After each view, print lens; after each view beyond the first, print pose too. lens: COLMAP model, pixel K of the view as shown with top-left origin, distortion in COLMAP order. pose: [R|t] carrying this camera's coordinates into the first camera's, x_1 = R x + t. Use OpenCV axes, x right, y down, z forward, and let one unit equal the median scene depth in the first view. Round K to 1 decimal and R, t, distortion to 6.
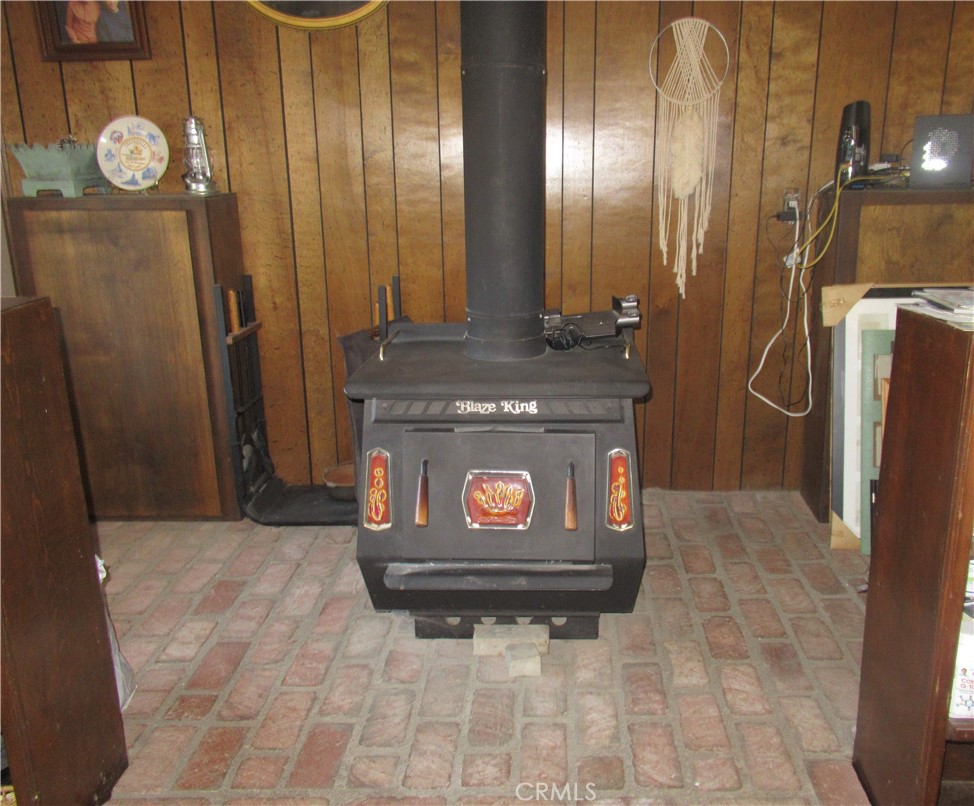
lens RADIAL K [[858.3, 0, 539.9], [0, 858.3, 403.9], [0, 0, 1]] dist [0.022289, -0.024319]
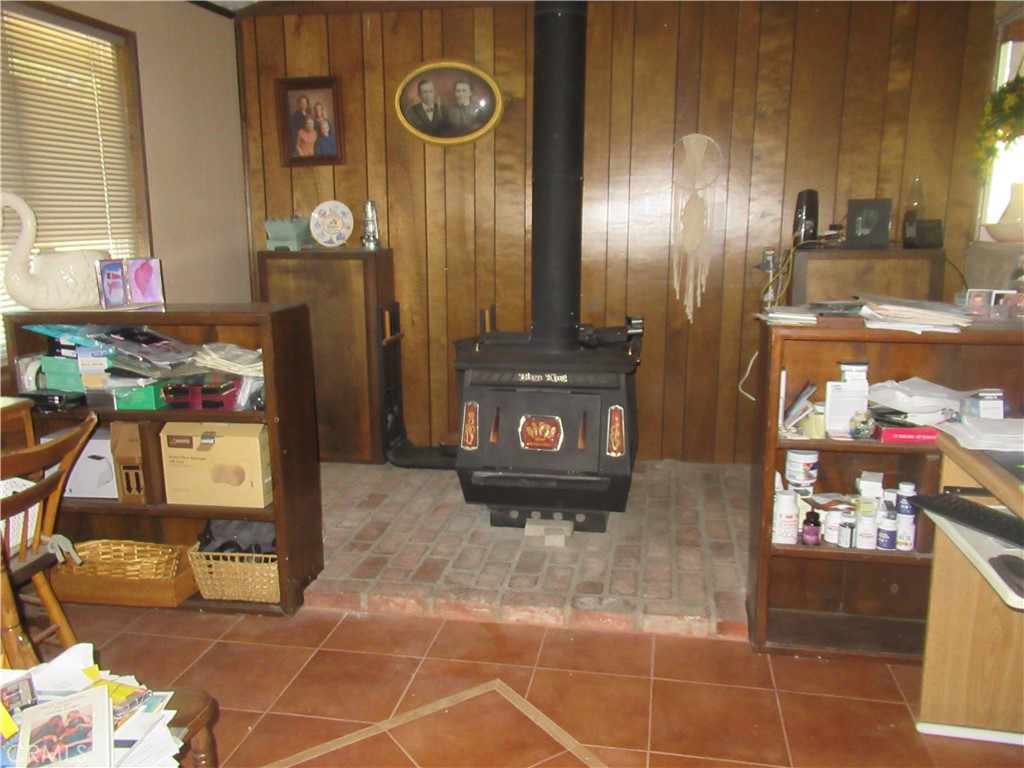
lens RADIAL K [[814.7, 0, 512.2], [0, 814.7, 385.7], [0, 0, 1]] dist [0.005539, -0.004354]
pose [[0.986417, 0.032655, -0.160983, 0.105248], [-0.043945, 0.996780, -0.067075, 0.092364], [0.158274, 0.073238, 0.984675, -0.403483]]
